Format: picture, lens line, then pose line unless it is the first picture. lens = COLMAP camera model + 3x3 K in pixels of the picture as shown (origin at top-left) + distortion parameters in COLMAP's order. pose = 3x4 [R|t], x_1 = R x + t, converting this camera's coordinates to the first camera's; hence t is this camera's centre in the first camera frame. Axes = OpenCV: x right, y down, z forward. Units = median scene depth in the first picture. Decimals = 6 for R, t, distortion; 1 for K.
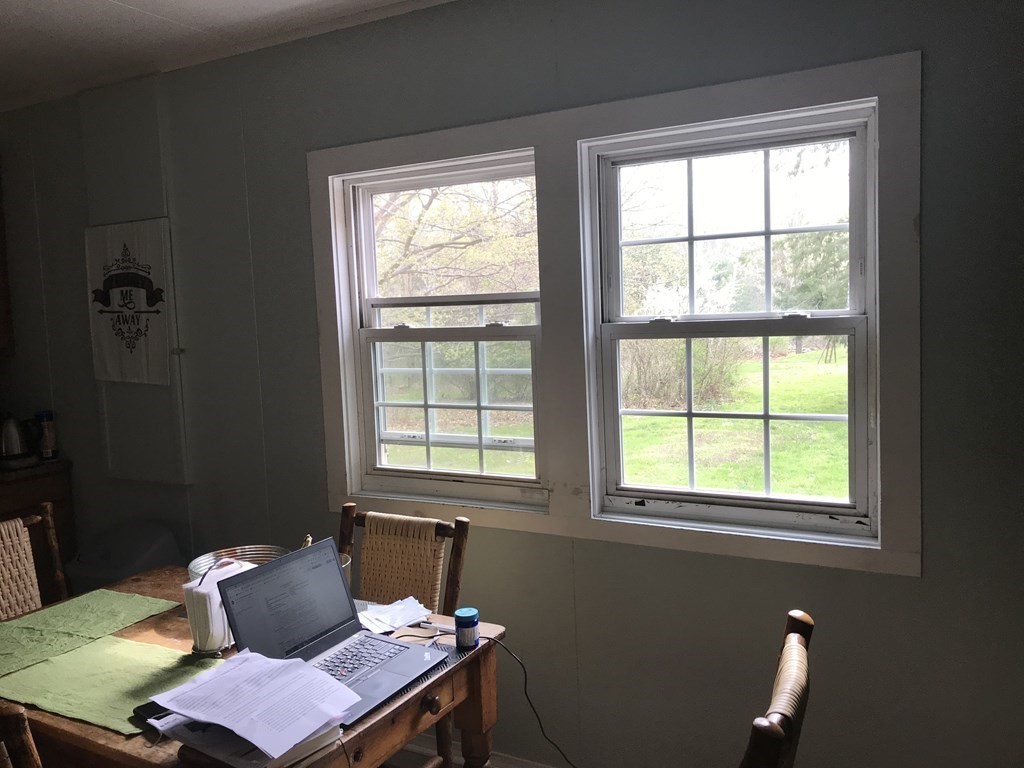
lens RADIAL K [[831.5, 0, 511.4], [0, 831.5, 382.0], [0, 0, 1]] dist [0.015061, -0.007826]
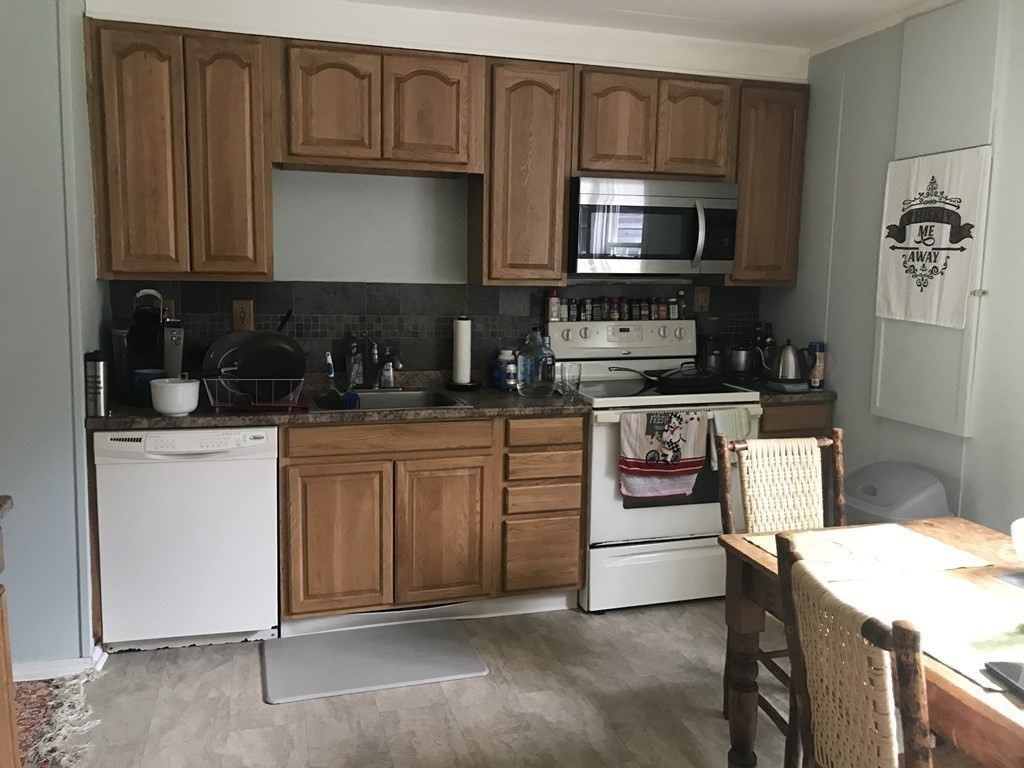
lens RADIAL K [[831.5, 0, 510.8], [0, 831.5, 383.3], [0, 0, 1]] dist [0.015061, -0.007826]
pose [[0.718747, 0.146039, -0.679762, -0.127495], [-0.106046, 0.989279, 0.100407, 0.023487], [0.687137, -0.000082, 0.726528, -0.024145]]
